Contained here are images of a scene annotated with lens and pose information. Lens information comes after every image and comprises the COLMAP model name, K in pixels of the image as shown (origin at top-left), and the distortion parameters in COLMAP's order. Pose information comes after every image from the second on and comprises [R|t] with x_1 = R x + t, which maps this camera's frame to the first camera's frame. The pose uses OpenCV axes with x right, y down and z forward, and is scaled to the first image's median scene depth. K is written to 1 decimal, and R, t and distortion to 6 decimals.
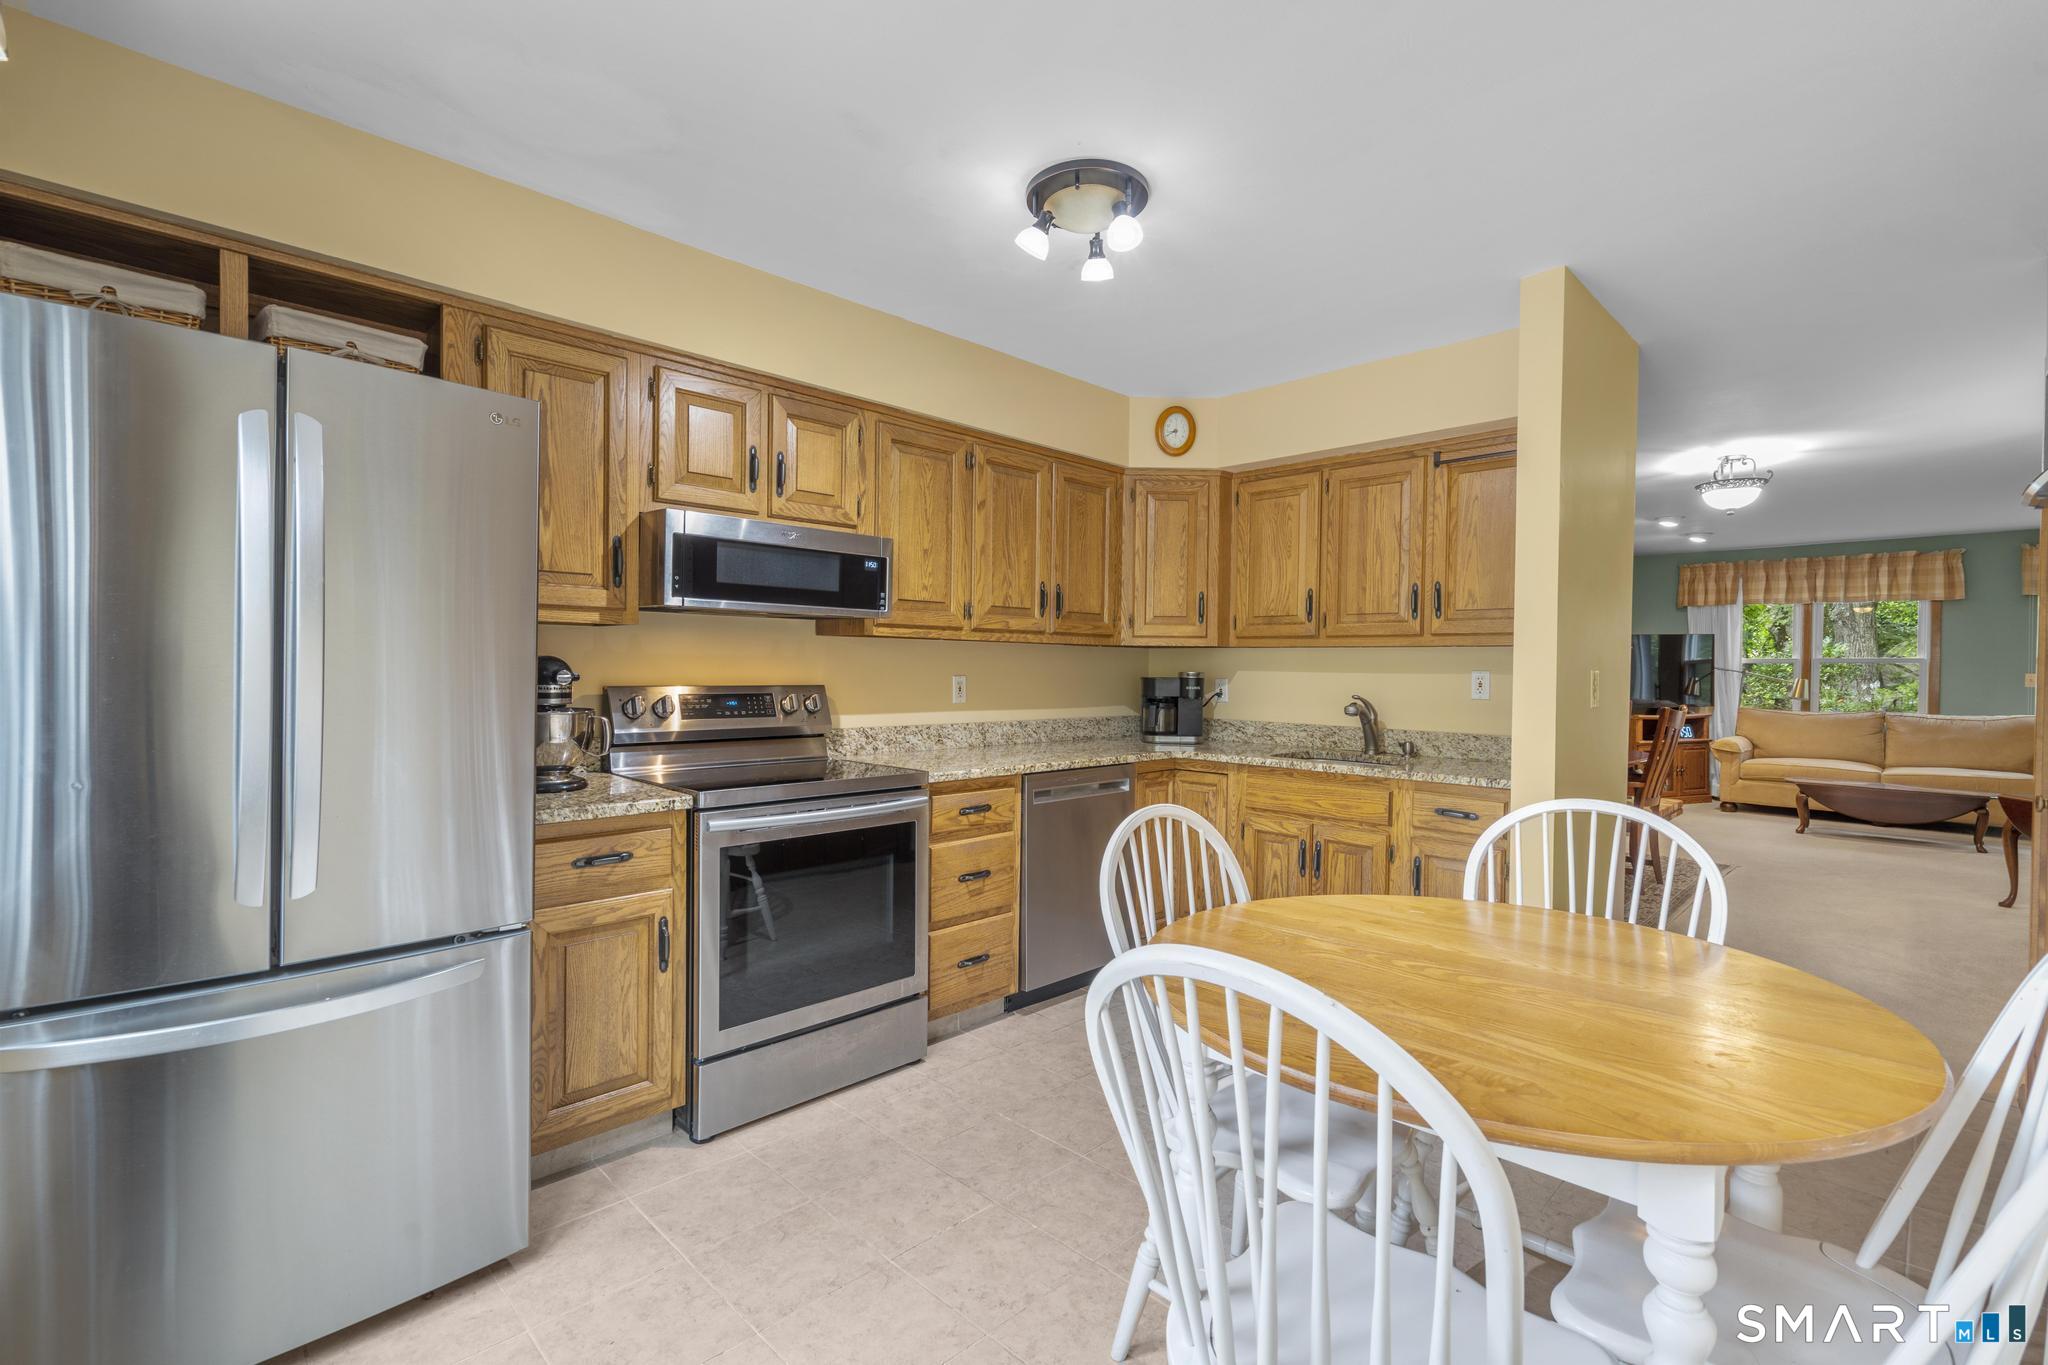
lens RADIAL K [[923.9, 0, 1024.0], [0, 923.9, 685.2], [0, 0, 1]] dist [-0.007043, 0.003730]
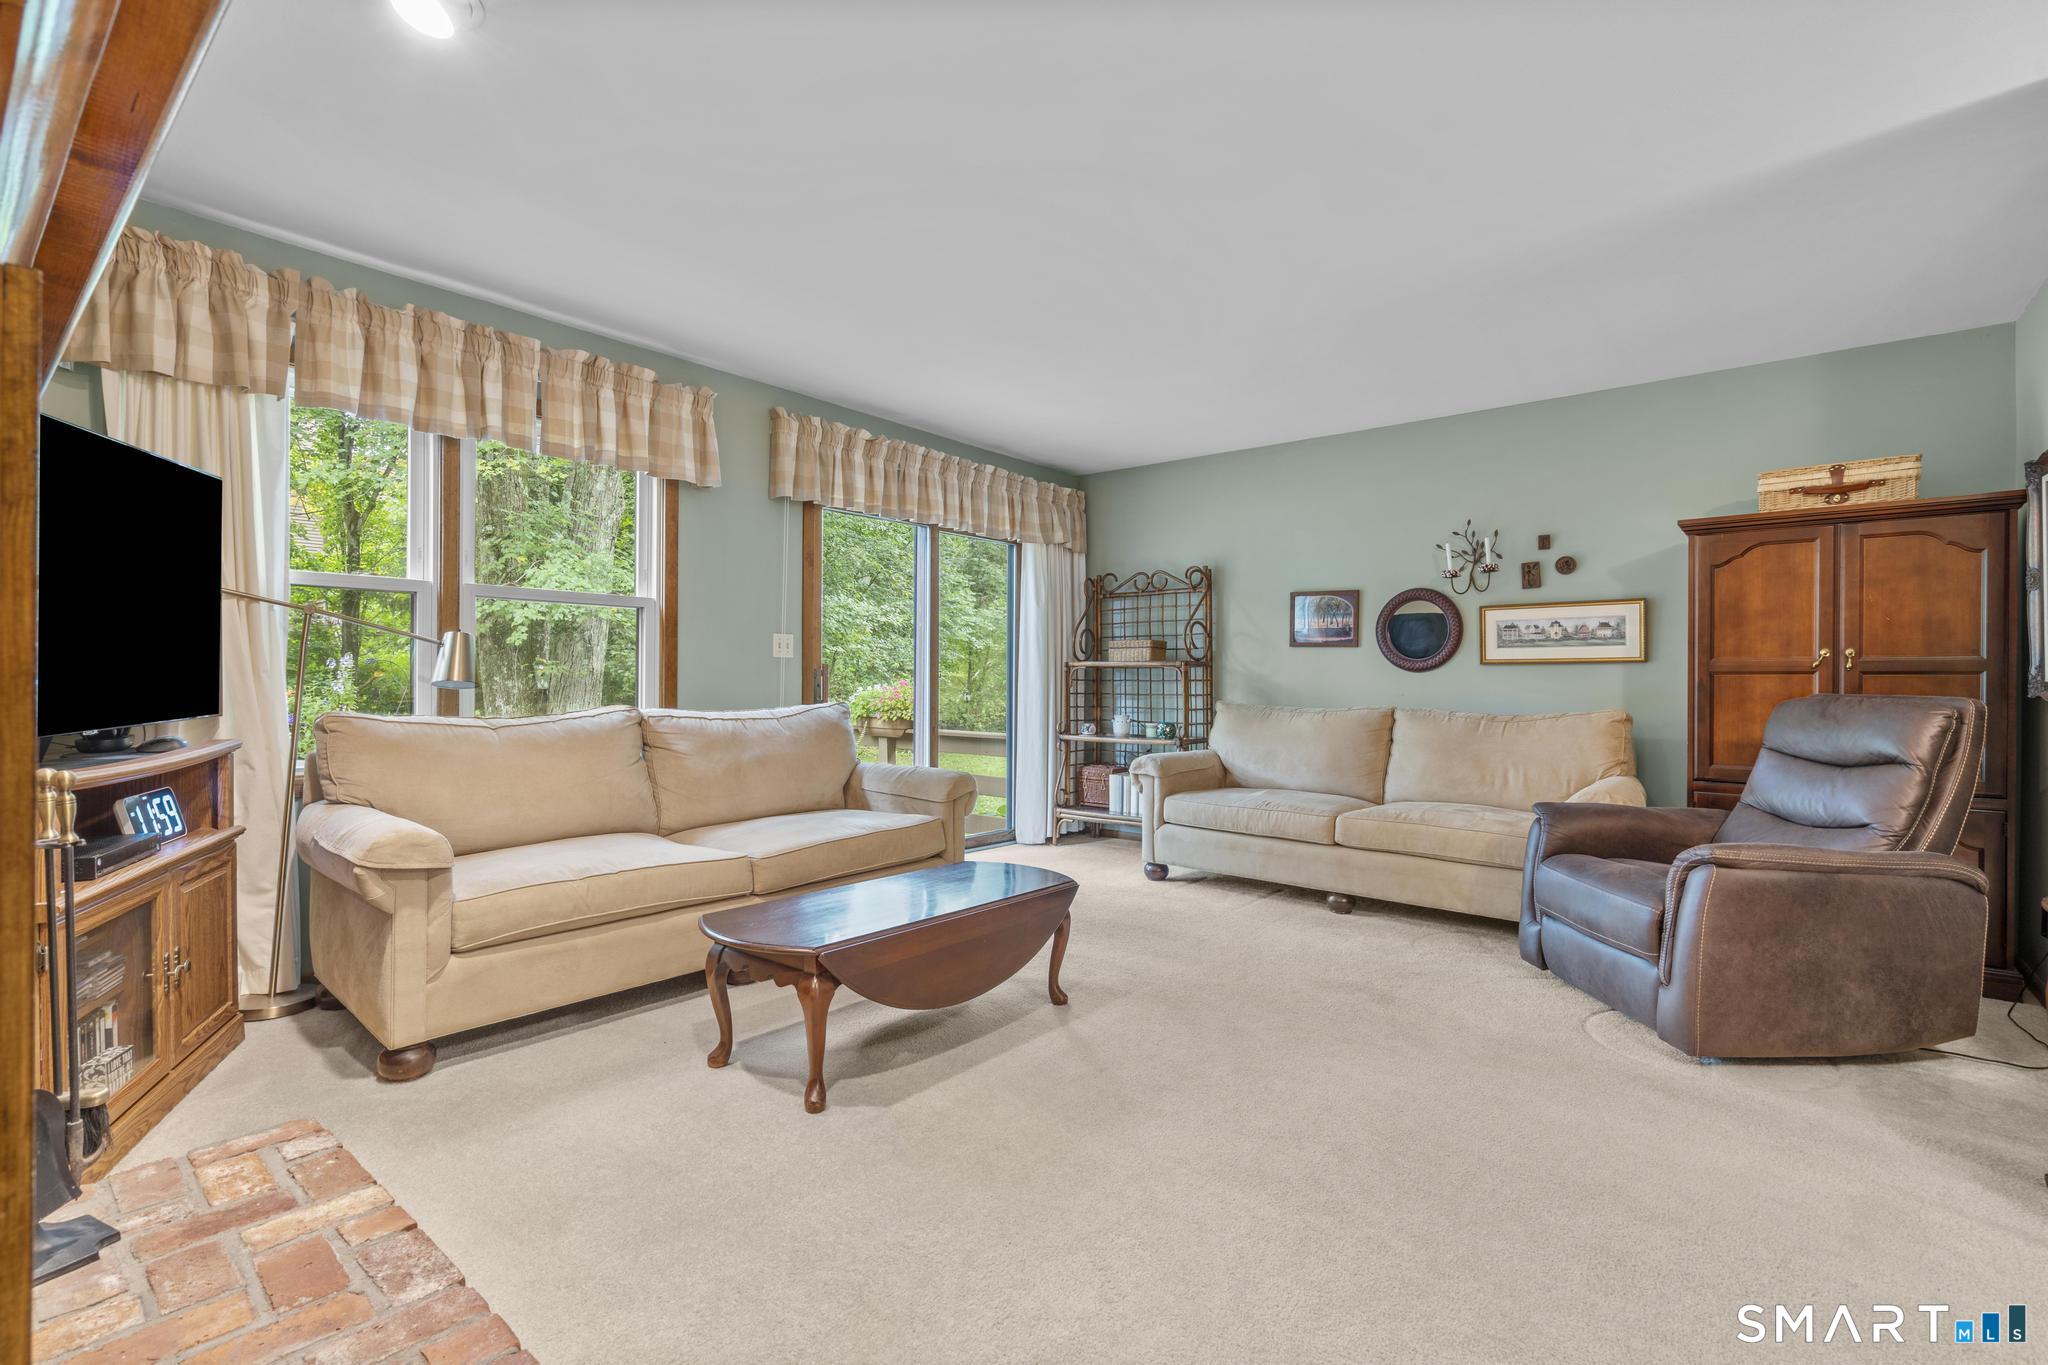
lens RADIAL K [[923.9, 0, 1027.7], [0, 923.9, 684.1], [0, 0, 1]] dist [-0.007043, 0.003730]
pose [[-0.089490, -0.012358, 0.995911, 0.474180], [0.010212, 0.999859, 0.013325, 0.012247], [-0.995935, 0.011363, -0.089351, 0.856794]]
